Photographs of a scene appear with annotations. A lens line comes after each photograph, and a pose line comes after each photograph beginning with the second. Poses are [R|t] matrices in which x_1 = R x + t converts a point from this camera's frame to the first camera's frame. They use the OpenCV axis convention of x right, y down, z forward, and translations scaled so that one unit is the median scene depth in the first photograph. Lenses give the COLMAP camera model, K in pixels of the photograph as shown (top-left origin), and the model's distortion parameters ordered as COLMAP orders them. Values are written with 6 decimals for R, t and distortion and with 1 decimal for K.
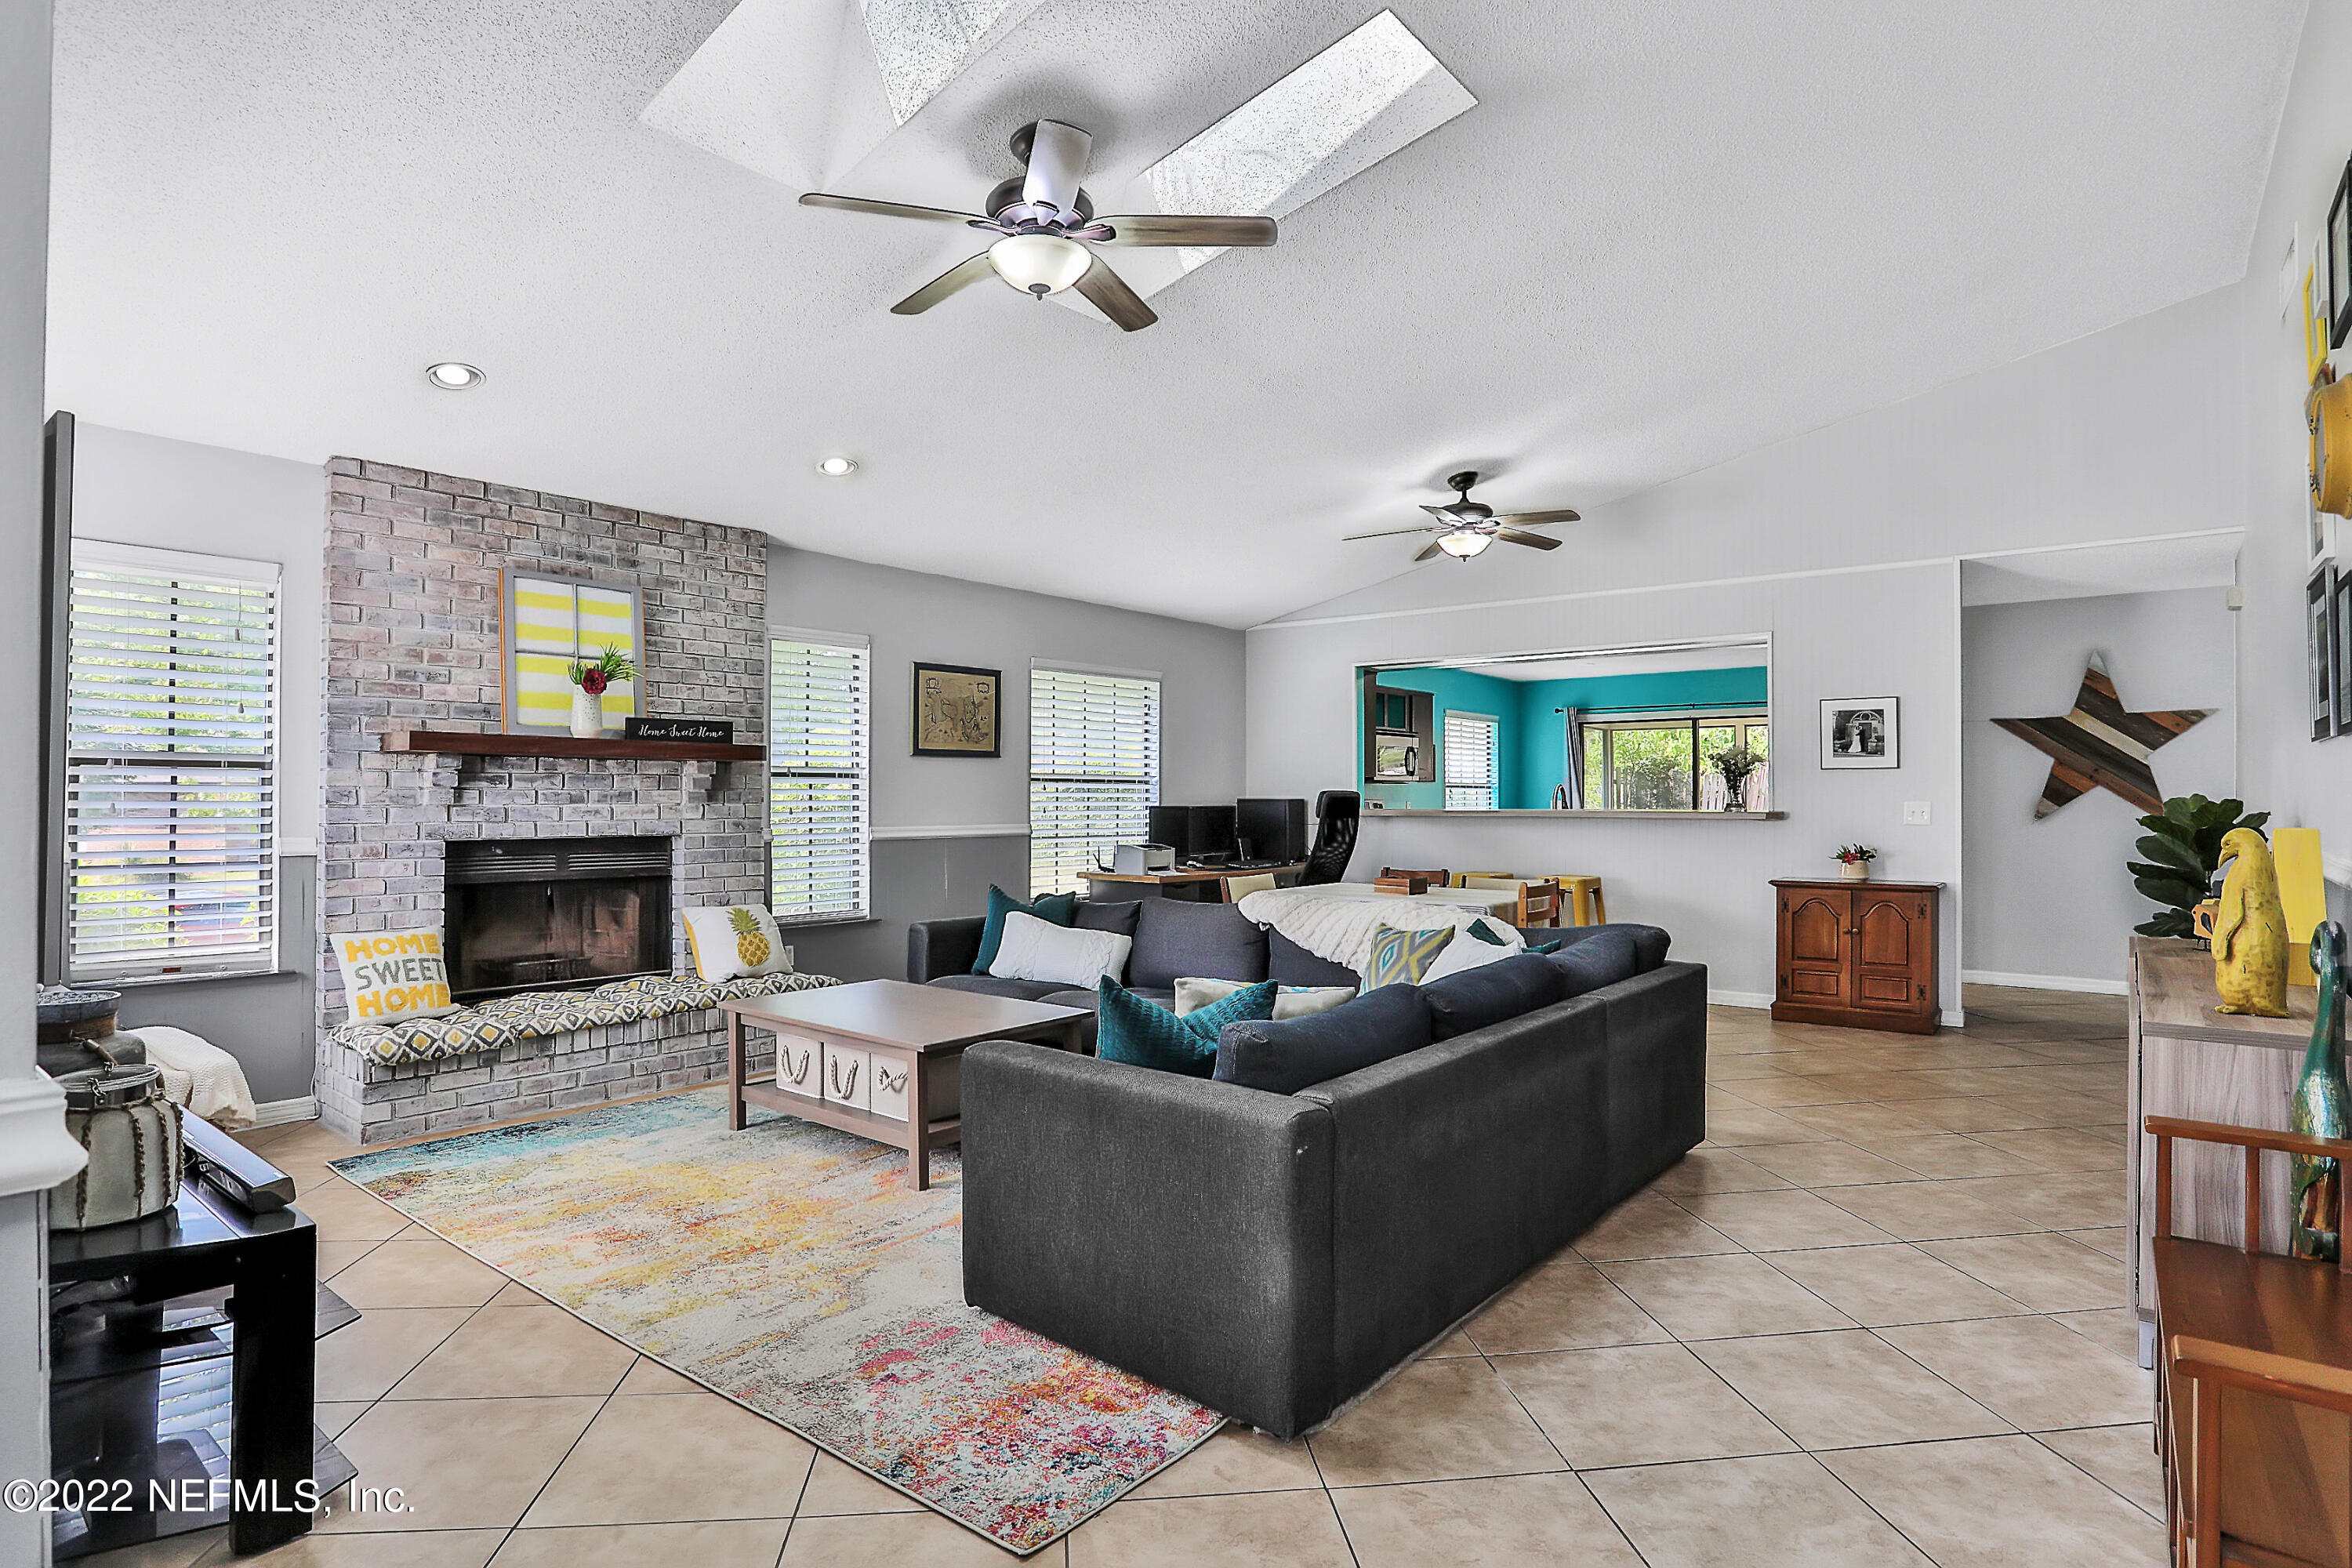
lens RADIAL K [[1240.3, 0, 1176.0], [0, 1240.3, 784.0], [0, 0, 1]] dist [-0.085031, -0.000004]
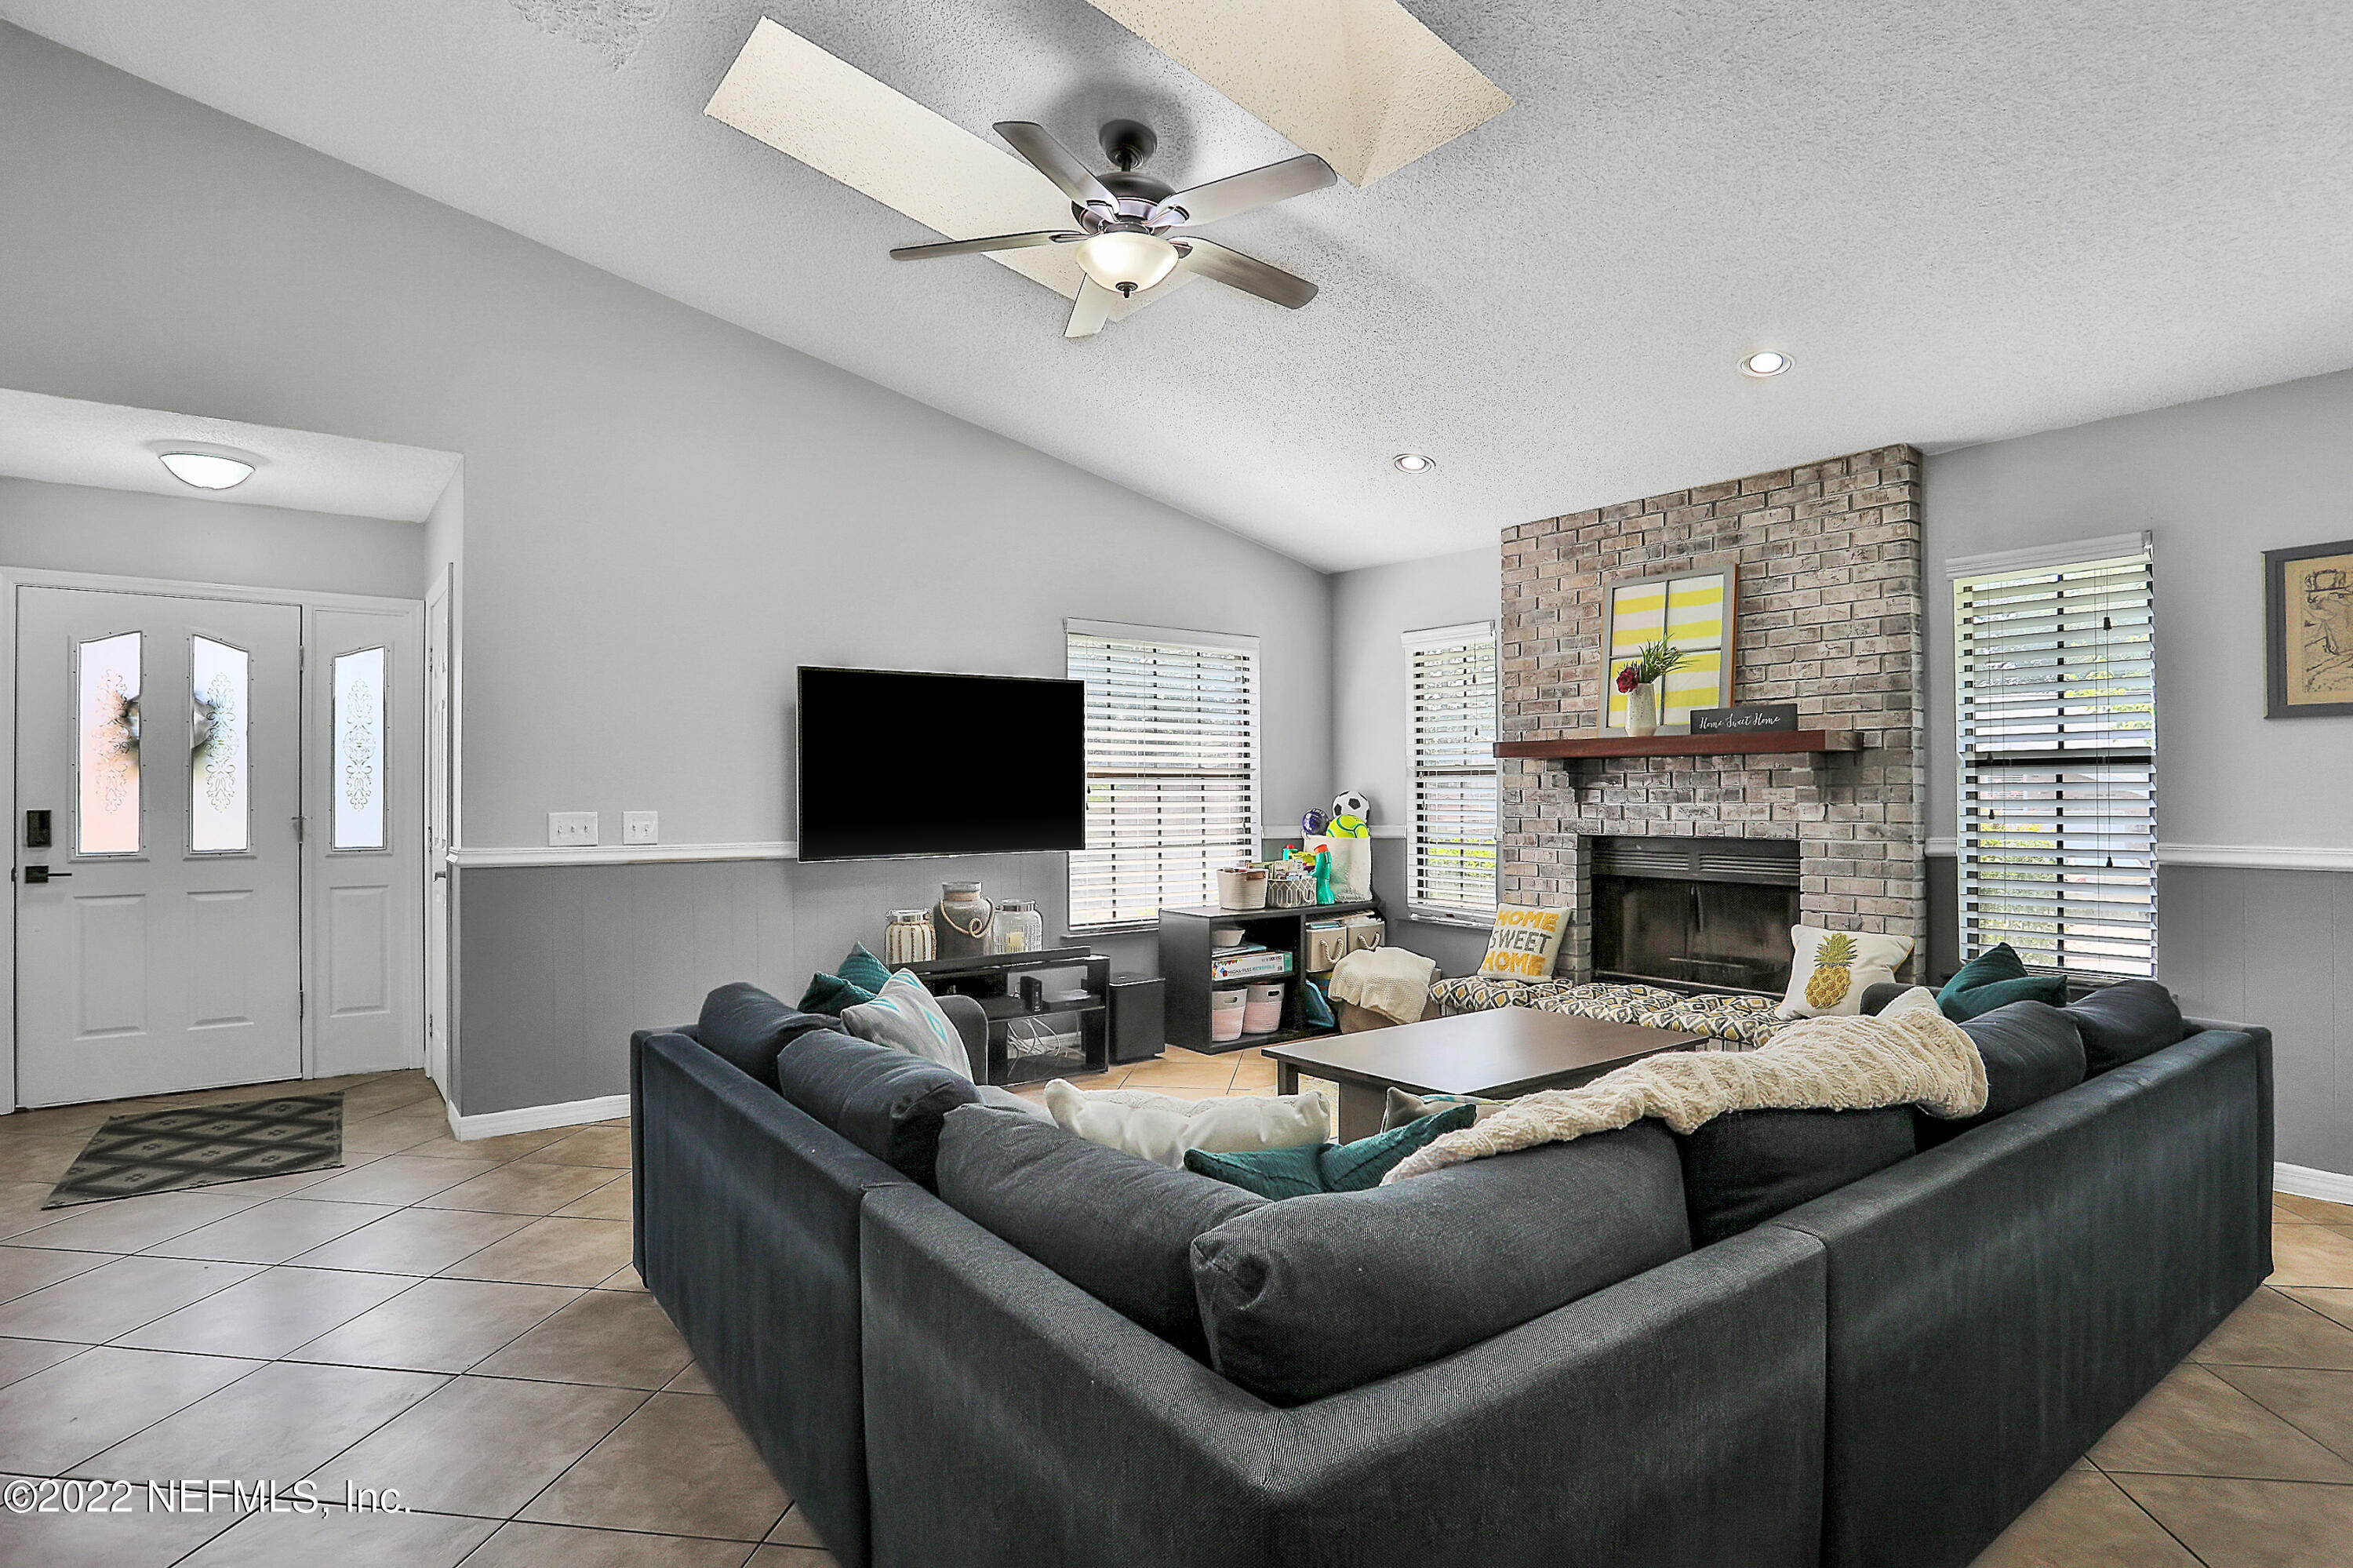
lens RADIAL K [[1213.7, 0, 1176.5], [0, 1213.7, 784.0], [0, 0, 1]] dist [-0.041623, -0.000056]
pose [[-0.254211, -0.010588, -0.967091, 0.540655], [0.012203, 0.999825, -0.014154, 0.009944], [0.967072, -0.015400, -0.254038, 0.838439]]
